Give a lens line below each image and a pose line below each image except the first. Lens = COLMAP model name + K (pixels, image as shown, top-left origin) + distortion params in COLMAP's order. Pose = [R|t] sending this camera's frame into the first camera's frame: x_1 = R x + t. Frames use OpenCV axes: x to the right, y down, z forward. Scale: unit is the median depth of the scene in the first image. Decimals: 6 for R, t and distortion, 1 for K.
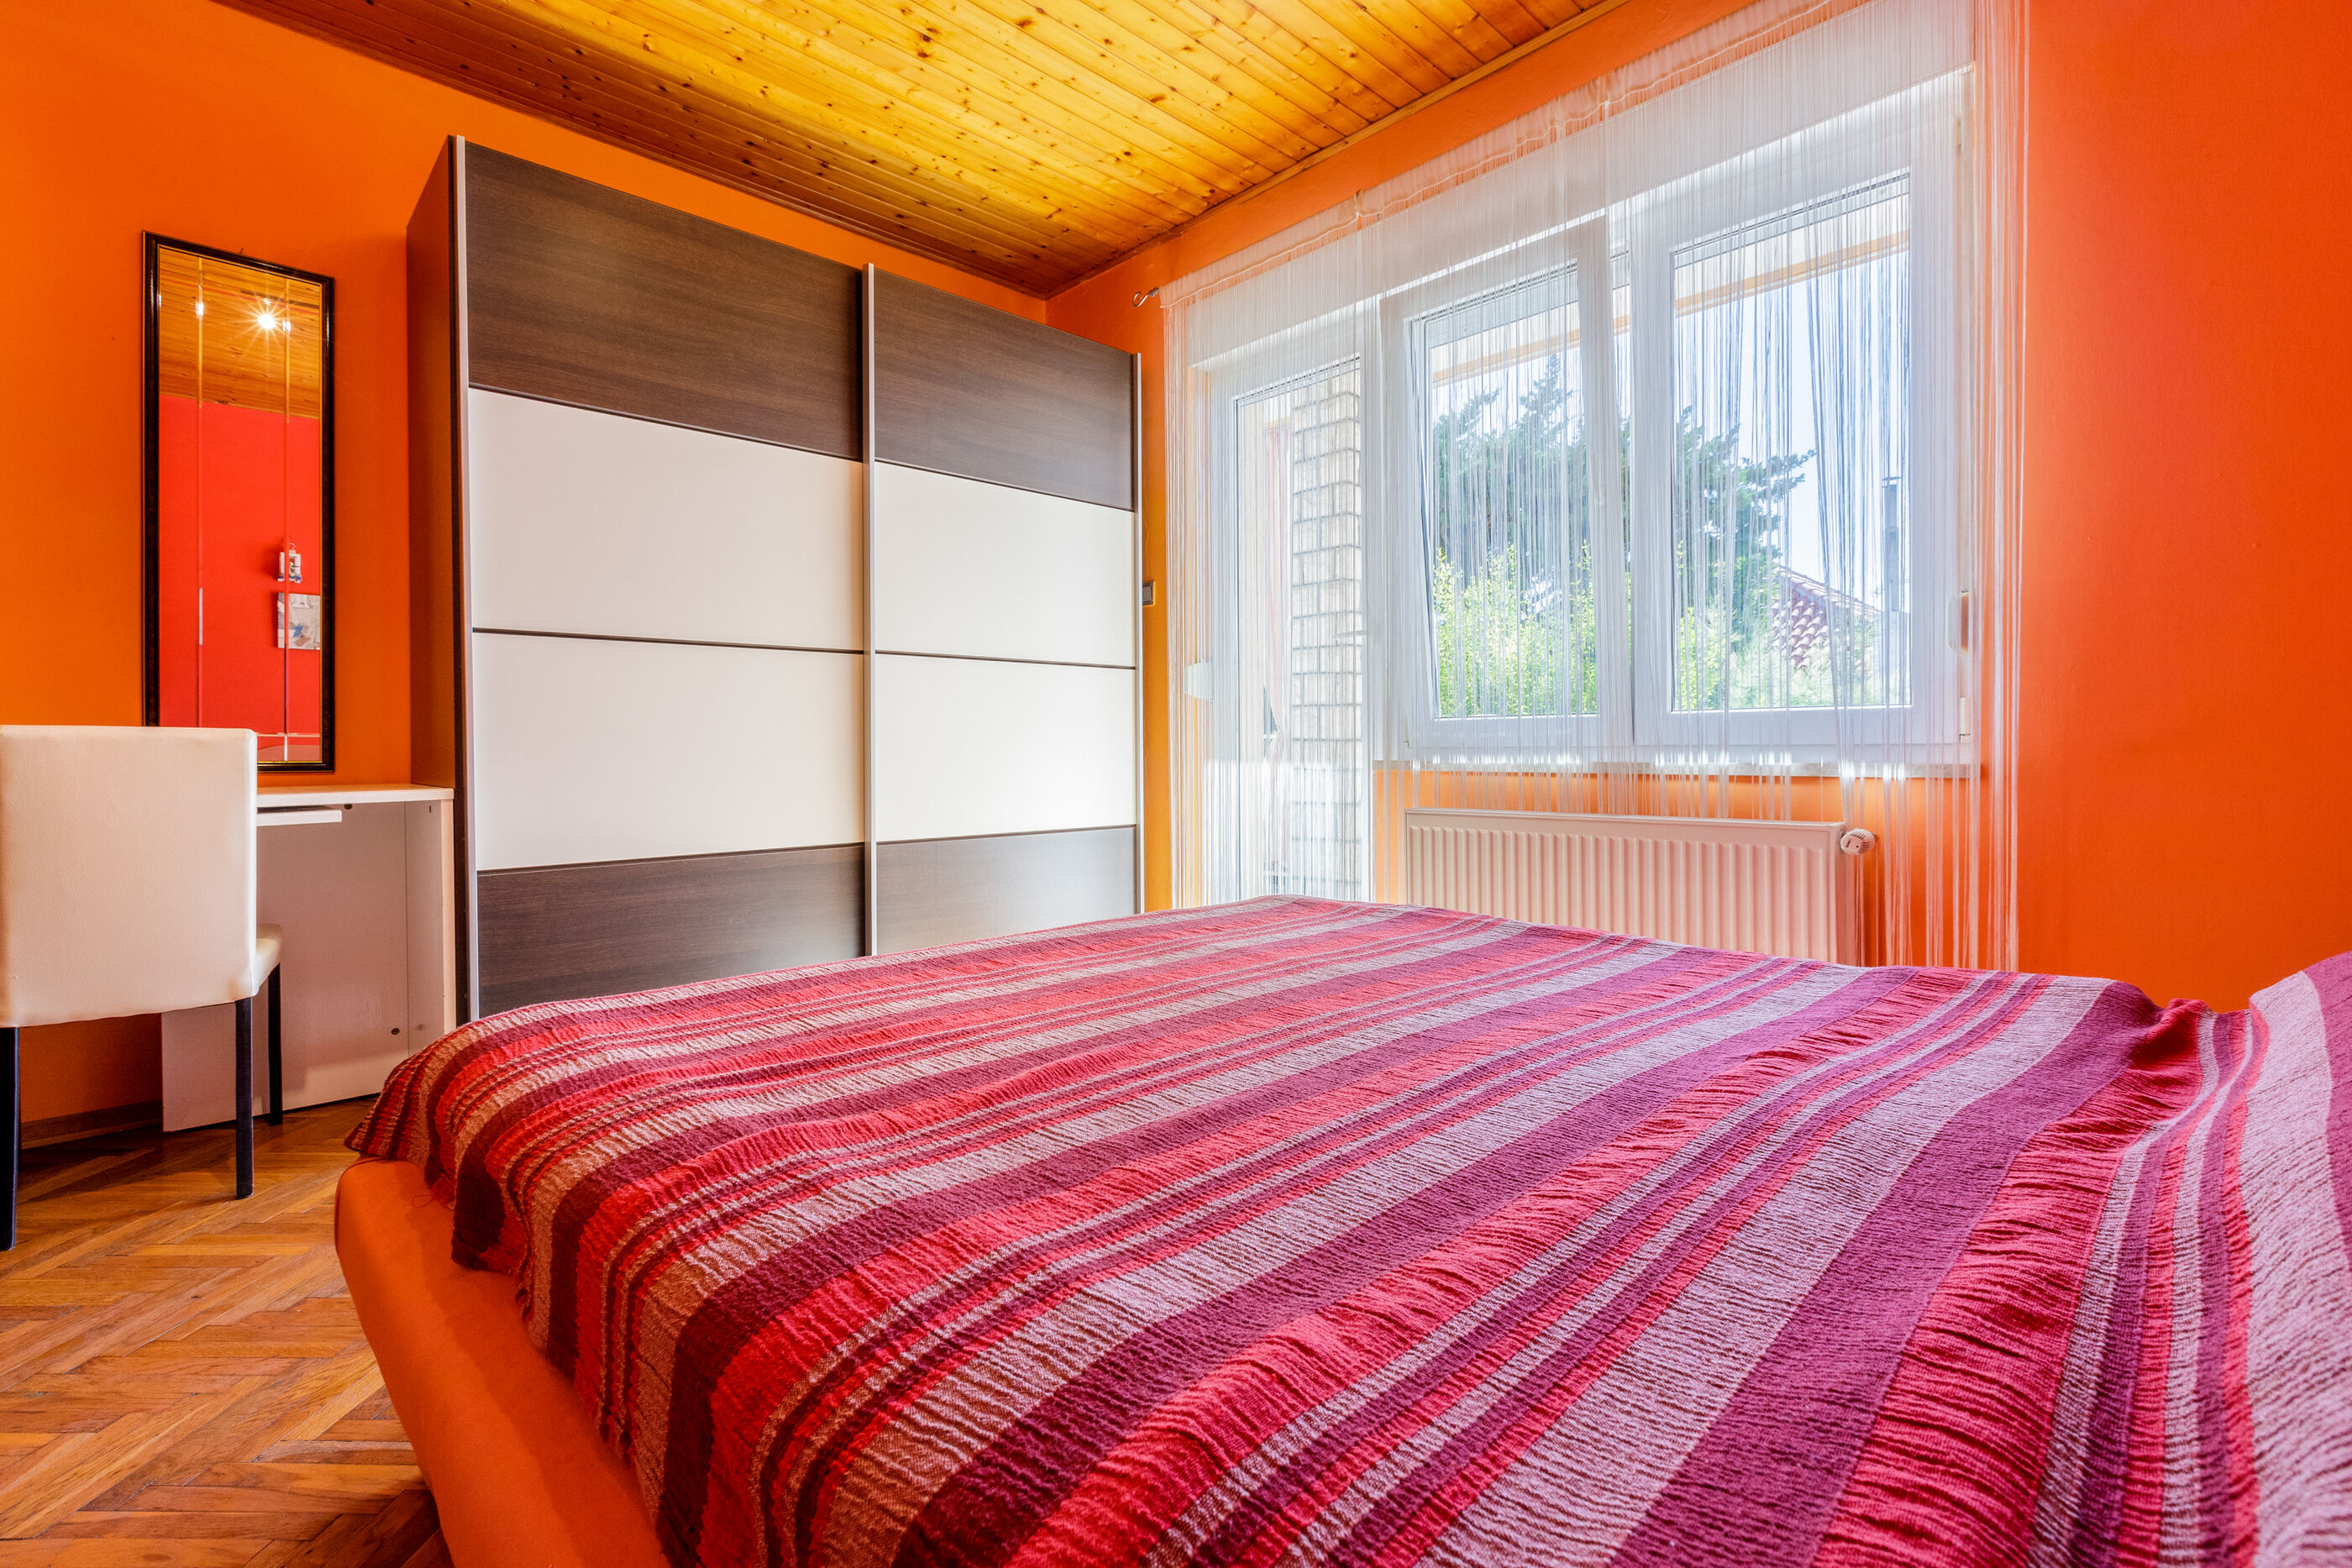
lens RADIAL K [[1072.1, 0, 1185.9], [0, 1072.1, 759.3], [0, 0, 1]] dist [-0.000394, -0.001684]
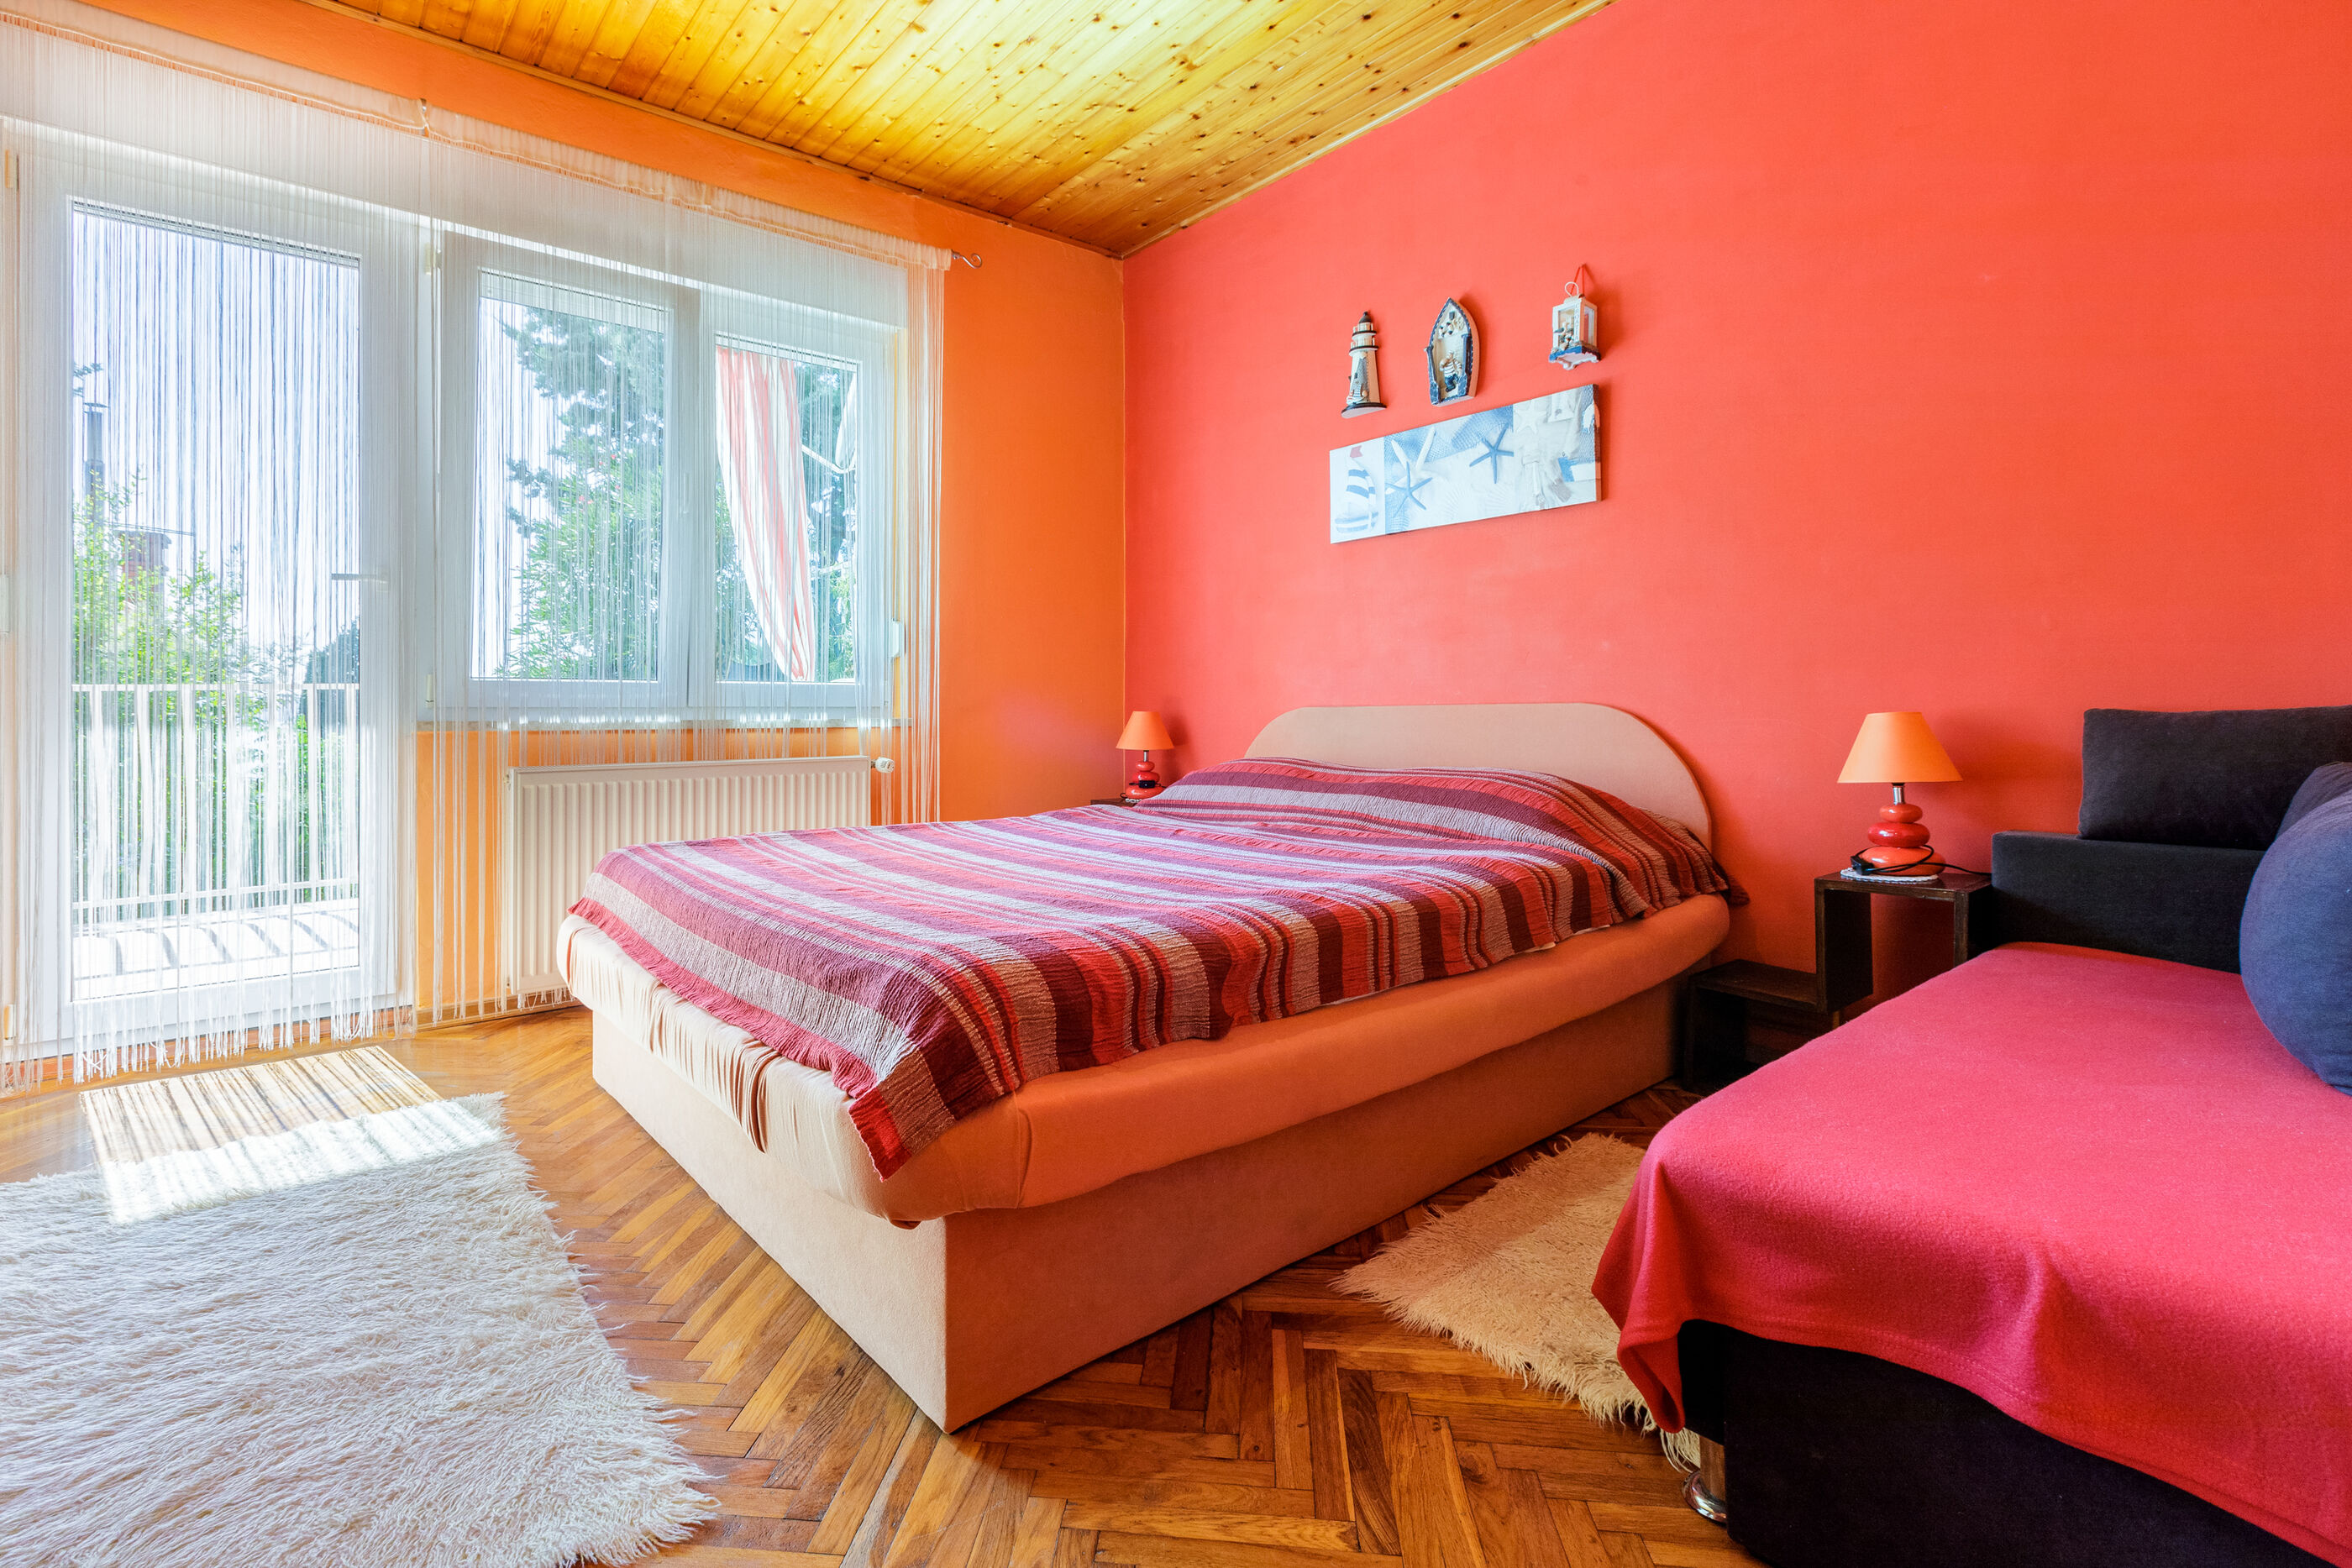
lens RADIAL K [[1072.1, 0, 1158.7], [0, 1072.1, 726.8], [0, 0, 1]] dist [-0.000394, -0.001684]
pose [[0.076012, -0.013250, 0.997019, -0.931020], [0.008413, 0.999885, 0.012647, -0.001182], [-0.997071, 0.007427, 0.076115, 0.404836]]
